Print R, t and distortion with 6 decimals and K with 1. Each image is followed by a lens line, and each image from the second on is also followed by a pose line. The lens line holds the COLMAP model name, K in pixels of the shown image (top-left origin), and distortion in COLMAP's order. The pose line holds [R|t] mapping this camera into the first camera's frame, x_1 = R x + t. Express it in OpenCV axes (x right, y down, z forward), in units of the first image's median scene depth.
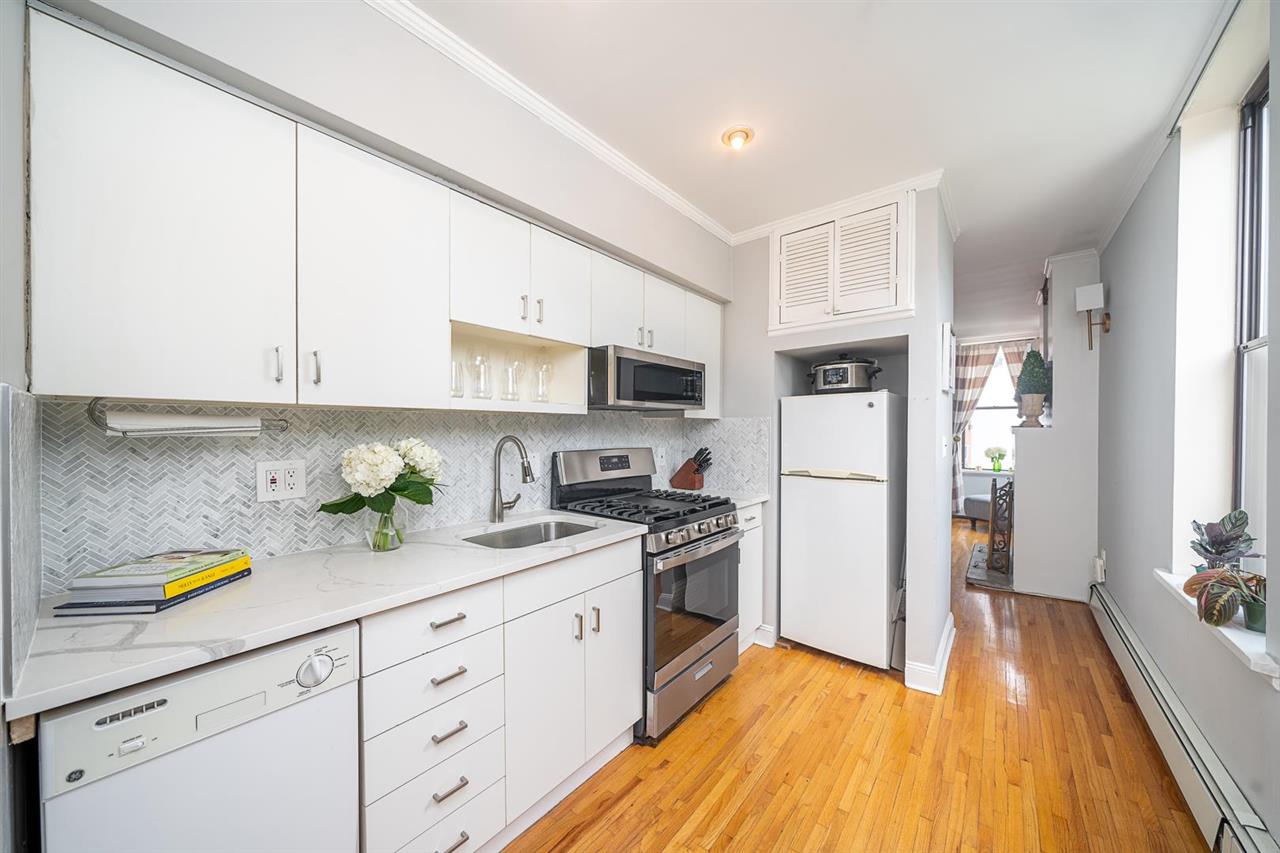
lens RADIAL K [[450.5, 0, 645.4], [0, 450.5, 428.0], [0, 0, 1]] dist [-0.000813, 0.000017]
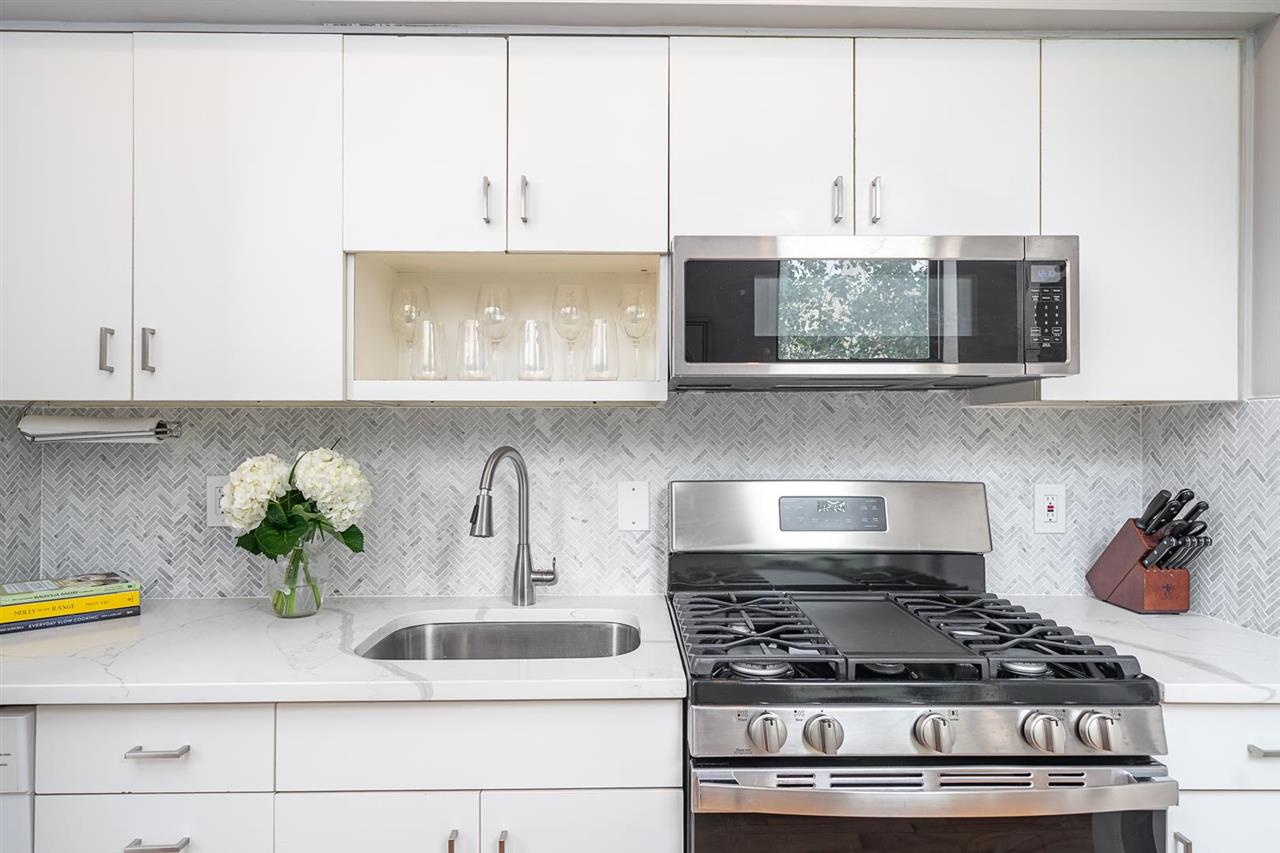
lens RADIAL K [[737.9, 0, 640.0], [0, 737.9, 426.5], [0, 0, 1]] dist [0.003972, 0.001550]
pose [[0.636442, -0.016094, -0.771157, 0.550169], [0.001889, 0.999812, -0.019307, 0.012623], [0.771322, 0.010831, 0.636352, 0.650179]]
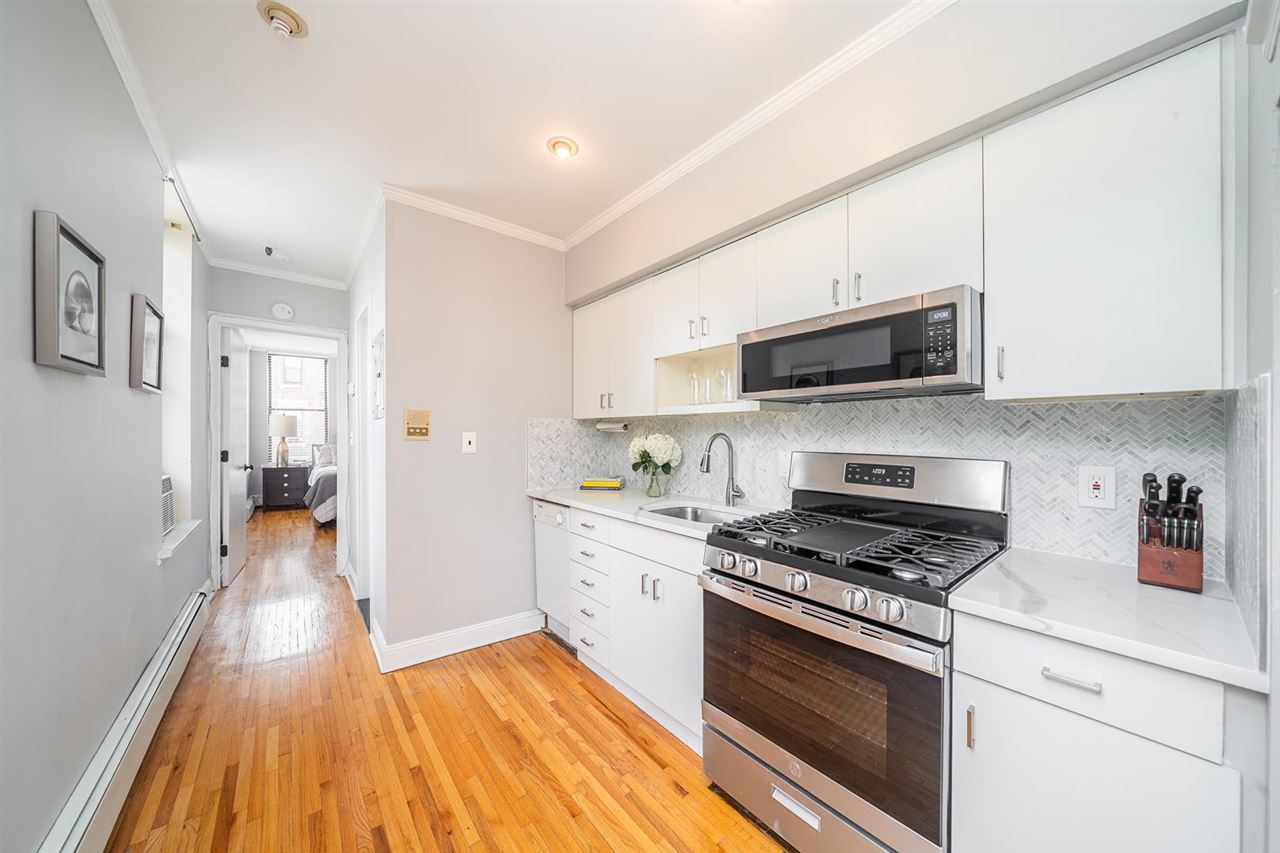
lens RADIAL K [[437.6, 0, 642.0], [0, 437.6, 431.5], [0, 0, 1]] dist [-0.005585, -0.000025]
pose [[-0.209975, -0.002384, -0.977704, 1.028620], [0.000777, 0.999996, -0.002605, 0.018754], [0.977707, -0.001307, -0.209972, 1.226914]]
